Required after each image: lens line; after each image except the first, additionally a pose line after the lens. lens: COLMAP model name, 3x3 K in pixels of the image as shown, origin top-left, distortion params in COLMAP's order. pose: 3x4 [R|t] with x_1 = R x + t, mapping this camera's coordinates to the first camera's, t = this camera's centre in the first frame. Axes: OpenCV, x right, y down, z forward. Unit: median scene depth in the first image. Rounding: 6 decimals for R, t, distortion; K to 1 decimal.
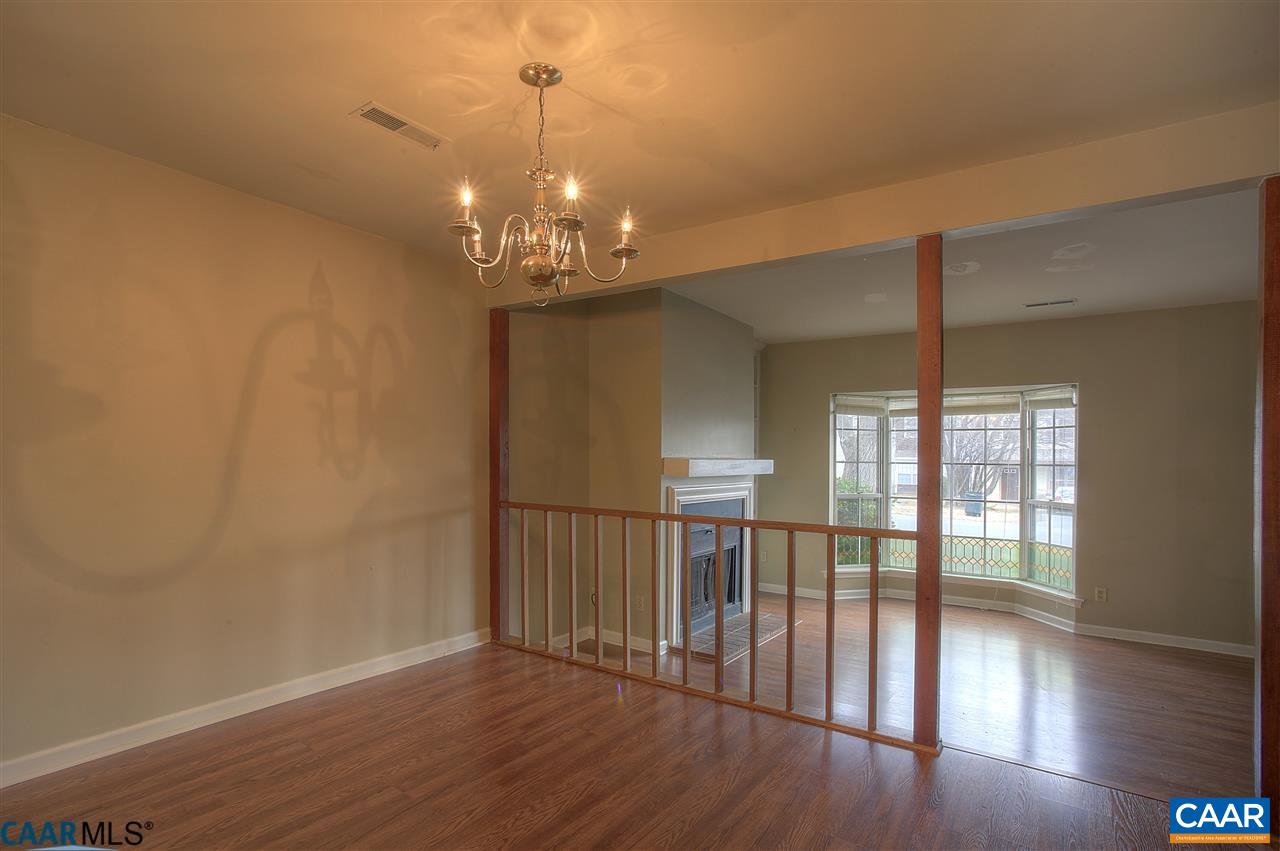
lens RADIAL K [[634.9, 0, 567.1], [0, 634.9, 451.6], [0, 0, 1]] dist [-0.021565, 0.005809]
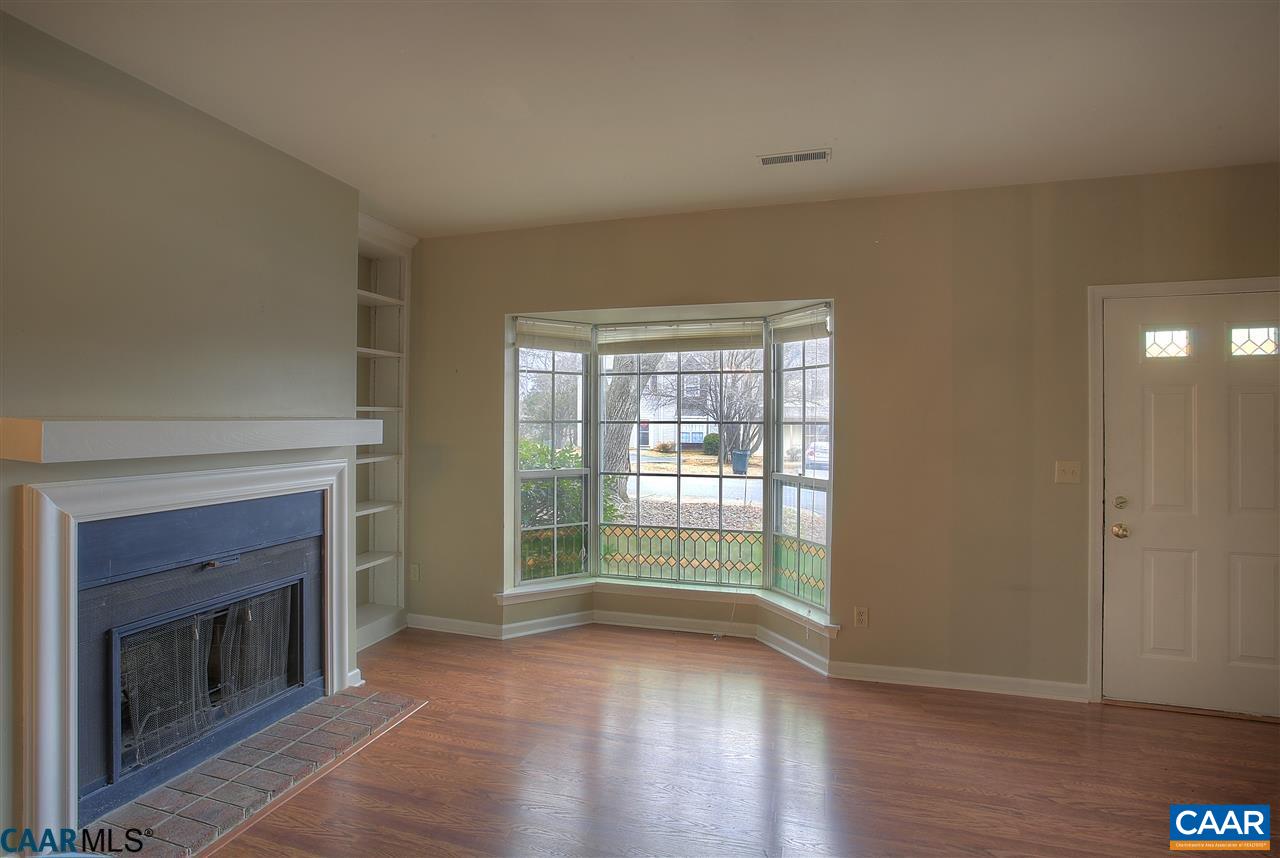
lens RADIAL K [[634.9, 0, 605.3], [0, 634.9, 425.3], [0, 0, 1]] dist [-0.021565, 0.005809]
pose [[0.944230, -0.012919, 0.329032, 0.329835], [0.006400, 0.999761, 0.020887, 0.007612], [-0.329223, -0.017616, 0.944088, 0.402601]]
